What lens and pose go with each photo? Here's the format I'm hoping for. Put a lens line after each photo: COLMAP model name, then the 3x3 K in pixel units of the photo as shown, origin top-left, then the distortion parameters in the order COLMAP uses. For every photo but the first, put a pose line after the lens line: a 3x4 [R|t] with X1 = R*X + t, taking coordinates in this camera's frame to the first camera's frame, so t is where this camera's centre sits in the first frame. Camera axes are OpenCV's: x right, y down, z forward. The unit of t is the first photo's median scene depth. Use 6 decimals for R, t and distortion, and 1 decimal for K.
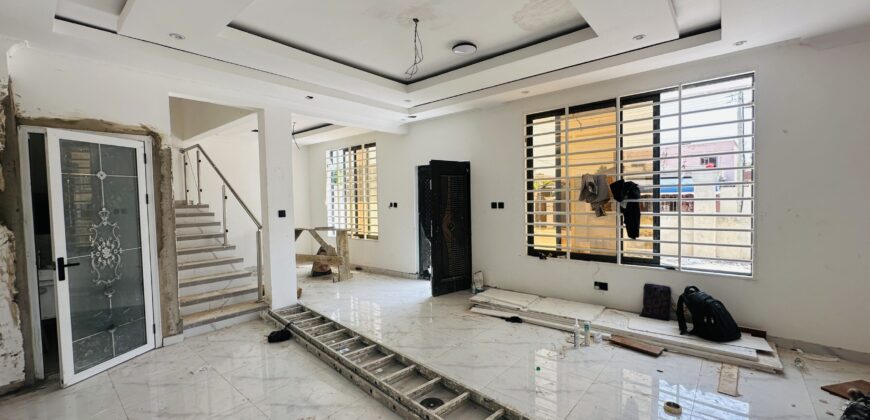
lens RADIAL K [[351.0, 0, 431.0], [0, 351.0, 210.8], [0, 0, 1]] dist [-0.003945, 0.001650]
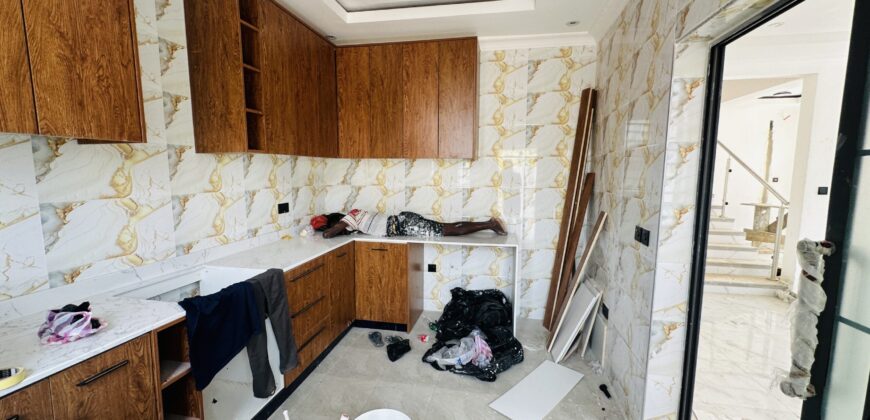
lens RADIAL K [[351.0, 0, 430.8], [0, 351.0, 211.5], [0, 0, 1]] dist [-0.003945, 0.001650]
pose [[0.483305, 0.118951, -0.867333, -0.133686], [-0.045621, 0.992802, 0.110737, 0.009273], [0.874263, -0.013951, 0.485253, -0.292180]]
